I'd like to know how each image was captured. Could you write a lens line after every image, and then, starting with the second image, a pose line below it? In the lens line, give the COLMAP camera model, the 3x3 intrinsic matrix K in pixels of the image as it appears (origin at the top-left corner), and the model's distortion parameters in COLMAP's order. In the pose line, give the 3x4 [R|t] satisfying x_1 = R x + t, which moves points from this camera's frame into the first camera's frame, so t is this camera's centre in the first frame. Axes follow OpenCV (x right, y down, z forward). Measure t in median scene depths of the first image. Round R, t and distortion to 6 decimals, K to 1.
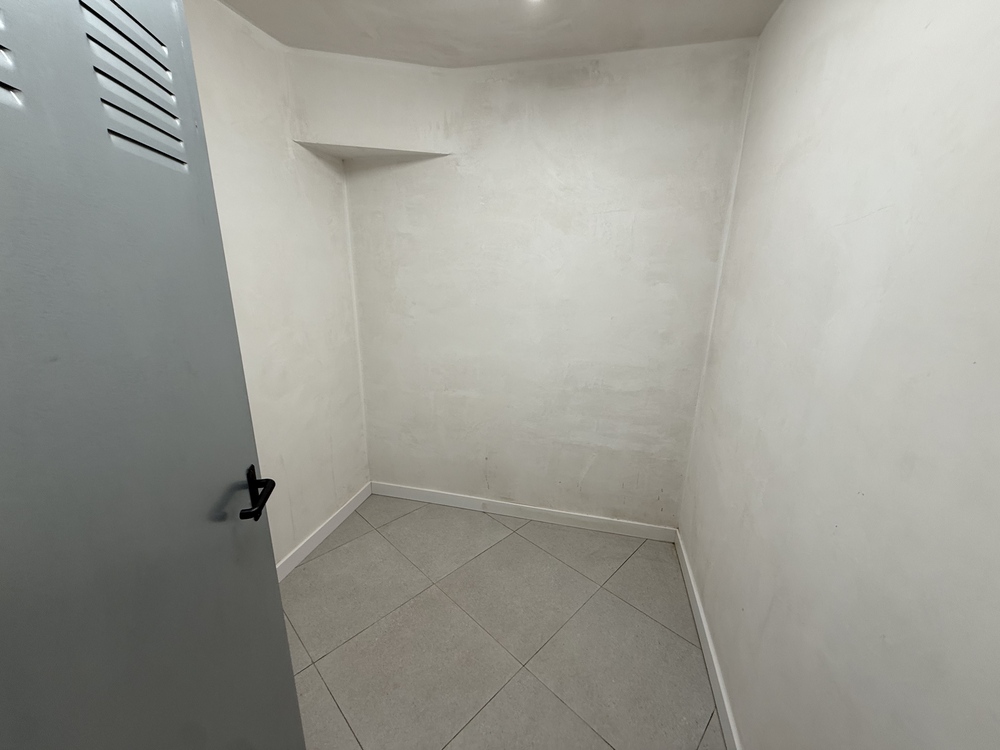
lens RADIAL K [[396.1, 0, 502.2], [0, 396.1, 374.3], [0, 0, 1]] dist [0.000916, -0.001309]
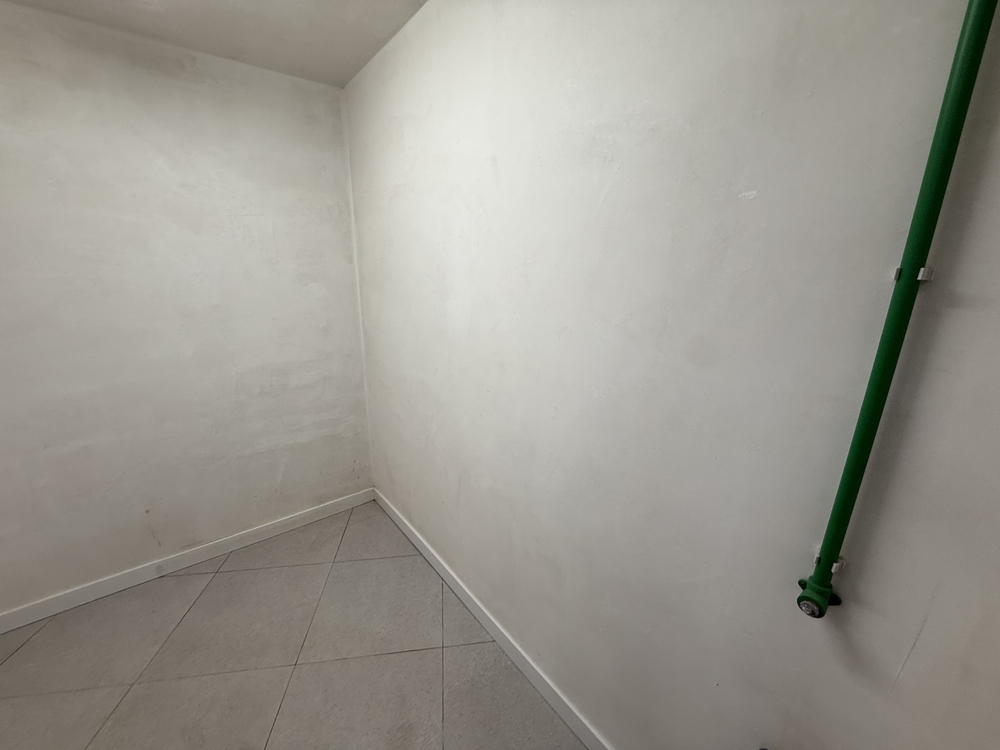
lens RADIAL K [[396.1, 0, 497.6], [0, 396.1, 374.2], [0, 0, 1]] dist [0.000916, -0.001309]
pose [[0.608191, -0.221045, 0.762393, -0.185732], [0.216431, 0.970233, 0.108649, 0.012228], [-0.763716, 0.098926, 0.637928, -0.090110]]
